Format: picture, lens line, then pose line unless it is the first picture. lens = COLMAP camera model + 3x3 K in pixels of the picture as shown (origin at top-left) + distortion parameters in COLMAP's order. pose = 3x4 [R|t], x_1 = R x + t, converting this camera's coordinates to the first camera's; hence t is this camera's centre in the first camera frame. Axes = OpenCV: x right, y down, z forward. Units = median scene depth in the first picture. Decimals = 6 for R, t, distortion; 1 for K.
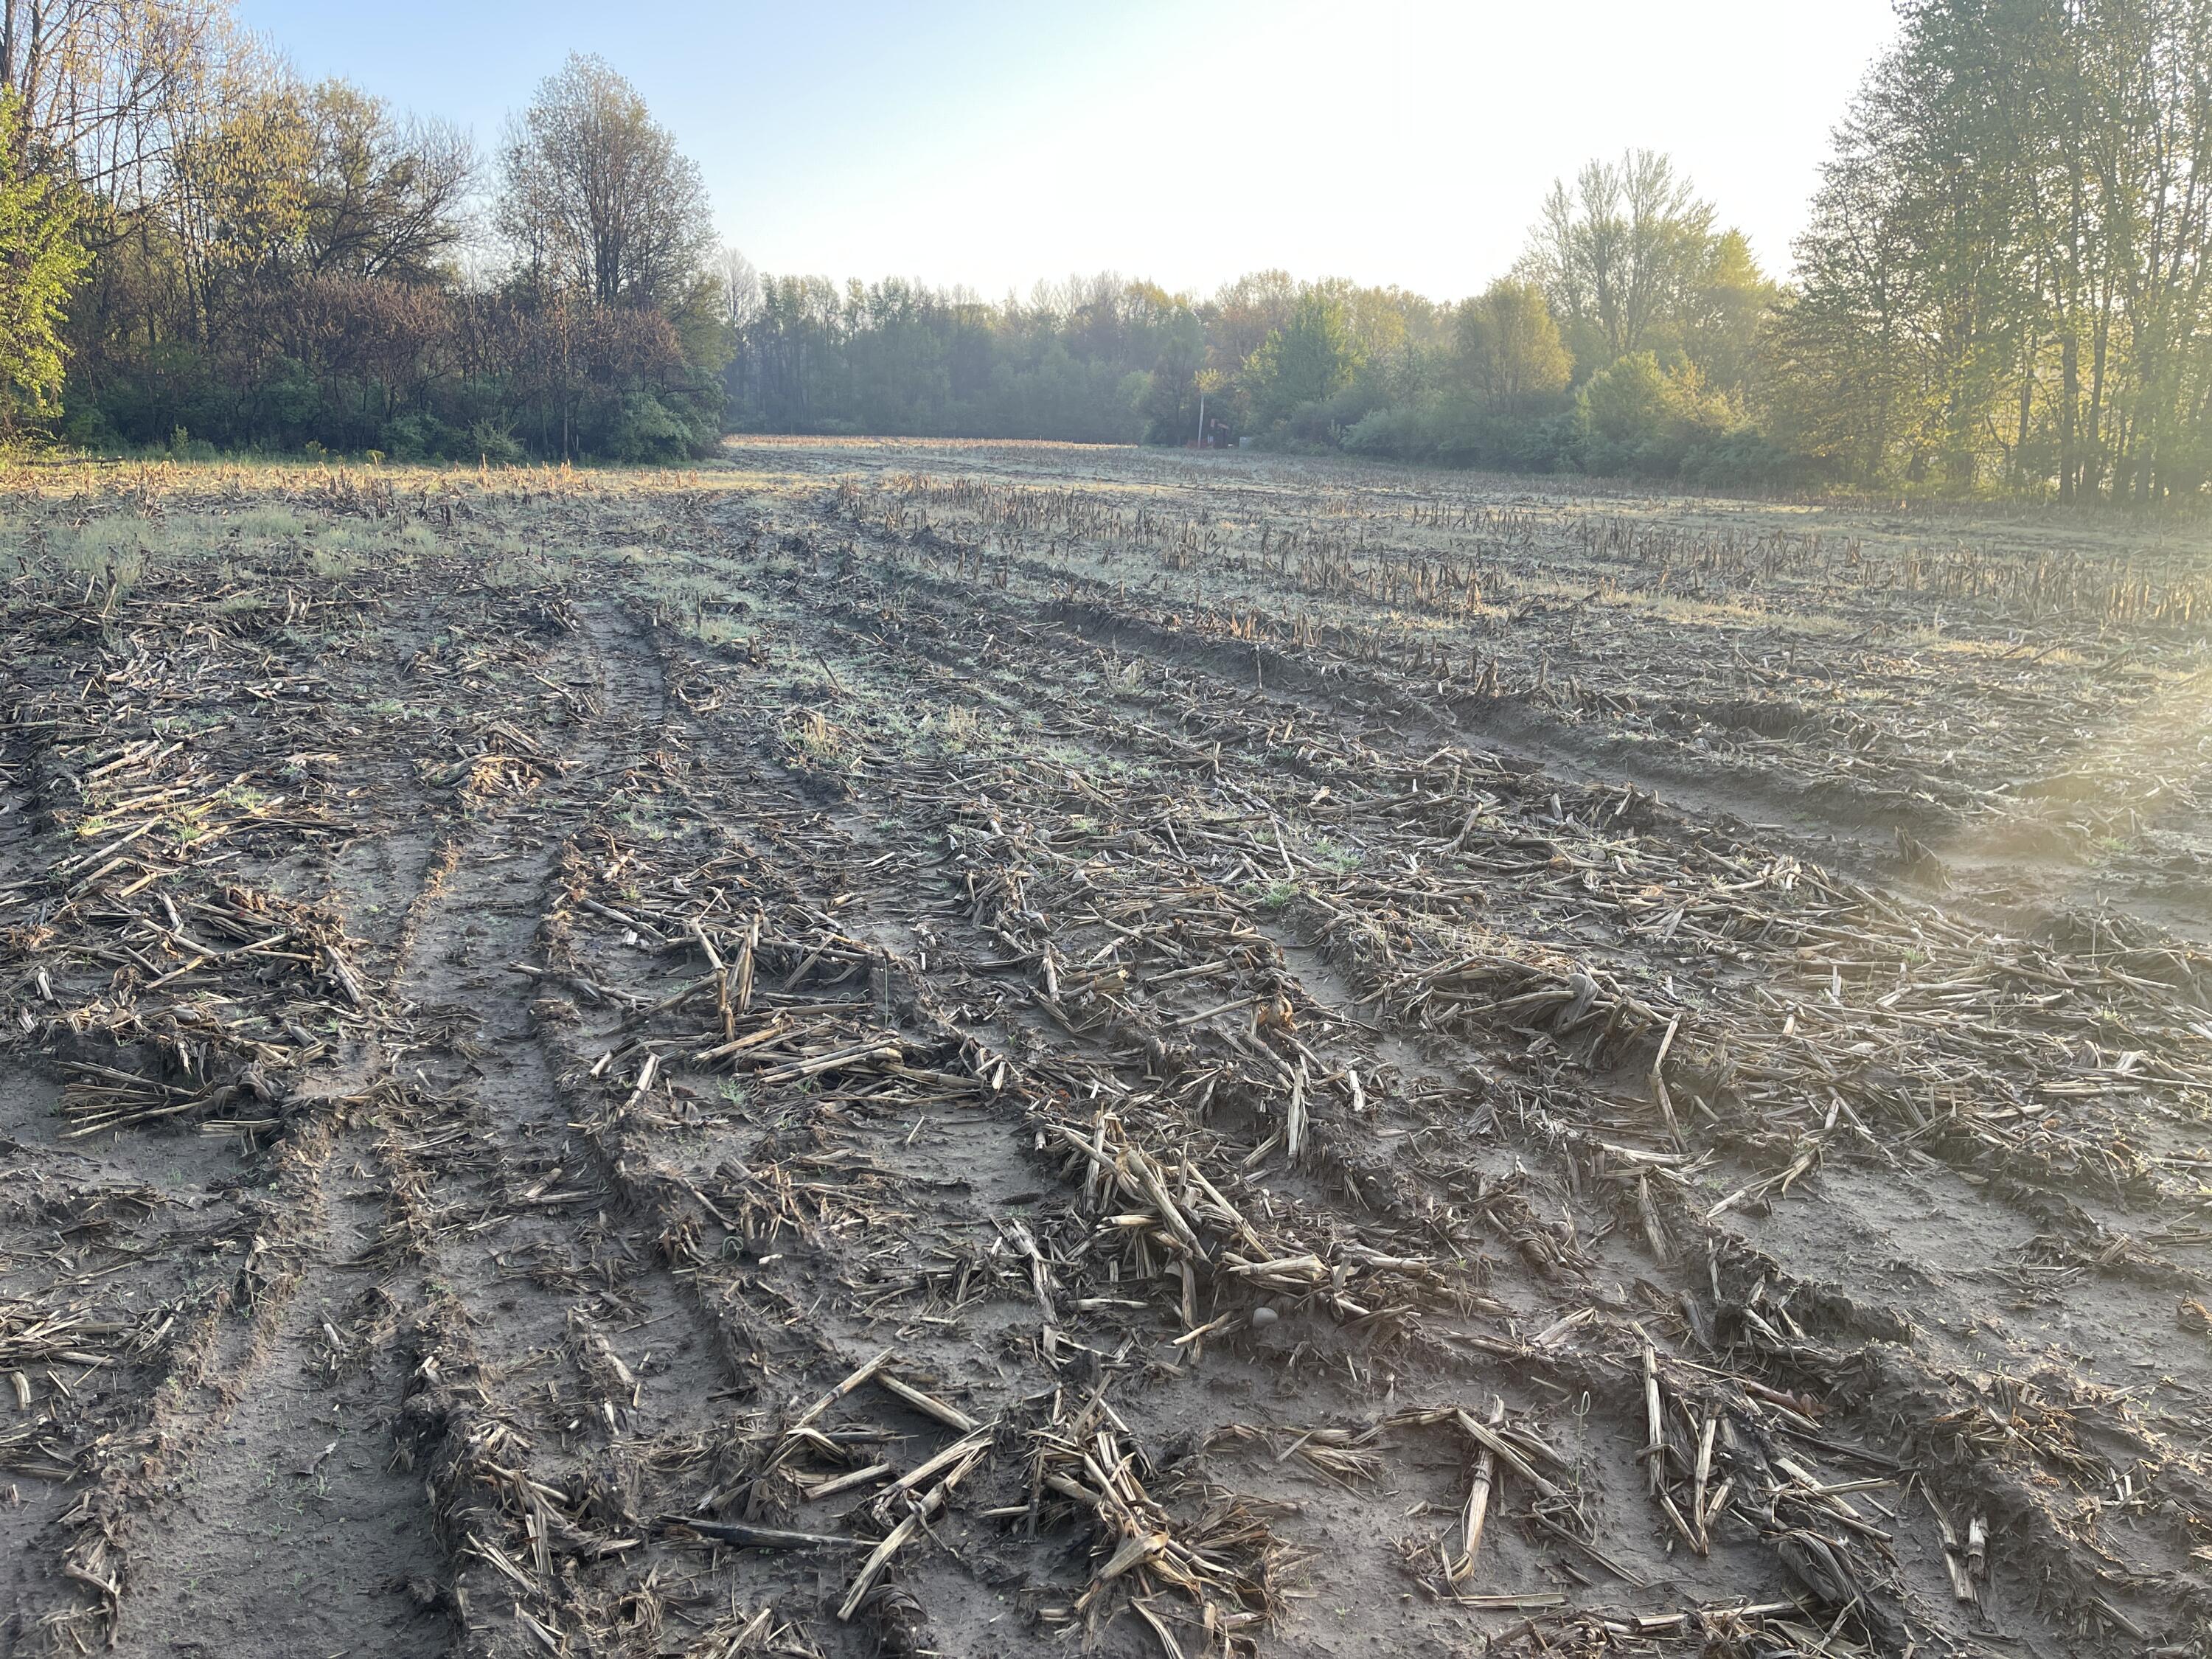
lens RADIAL K [[1662.7, 0, 1103.7], [0, 1662.7, 832.0], [0, 0, 1]] dist [0.080572, -0.106140]
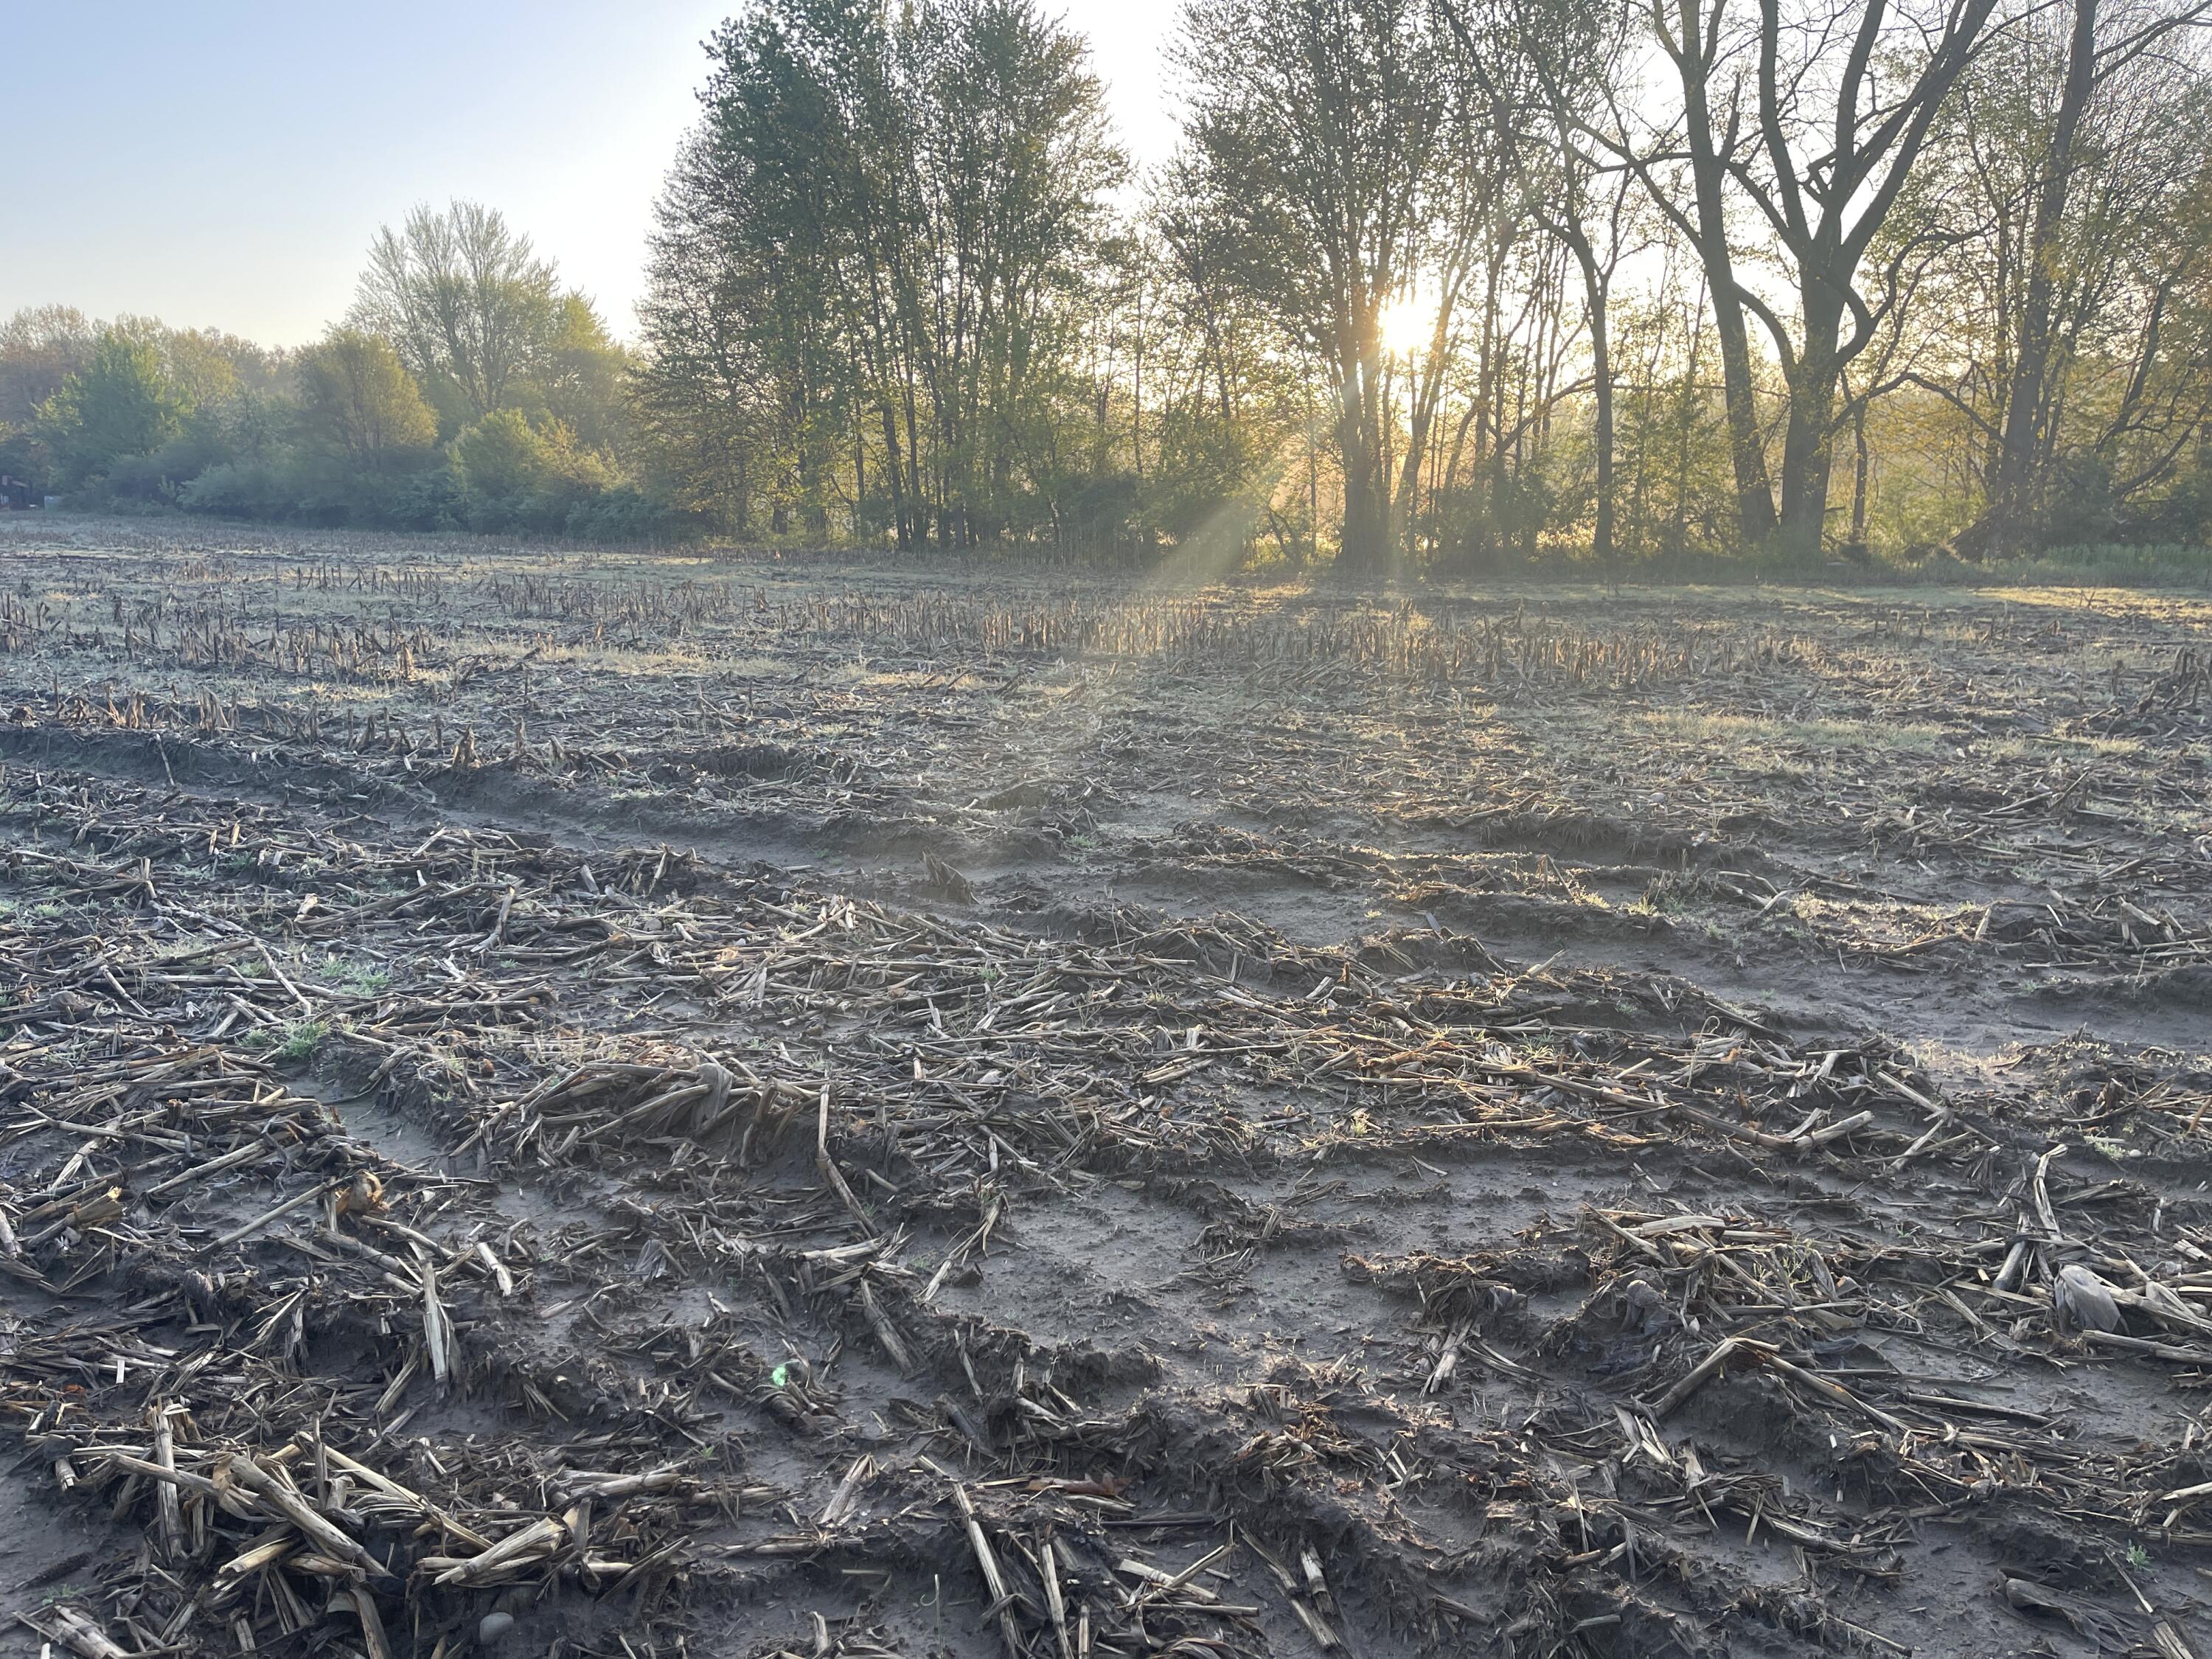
lens RADIAL K [[1662.7, 0, 1098.0], [0, 1662.7, 828.7], [0, 0, 1]] dist [0.080572, -0.106140]
pose [[0.807697, -0.126385, 0.575893, -0.044060], [0.146158, 0.989187, 0.012097, -0.018217], [-0.571194, 0.074401, 0.817436, 0.121190]]
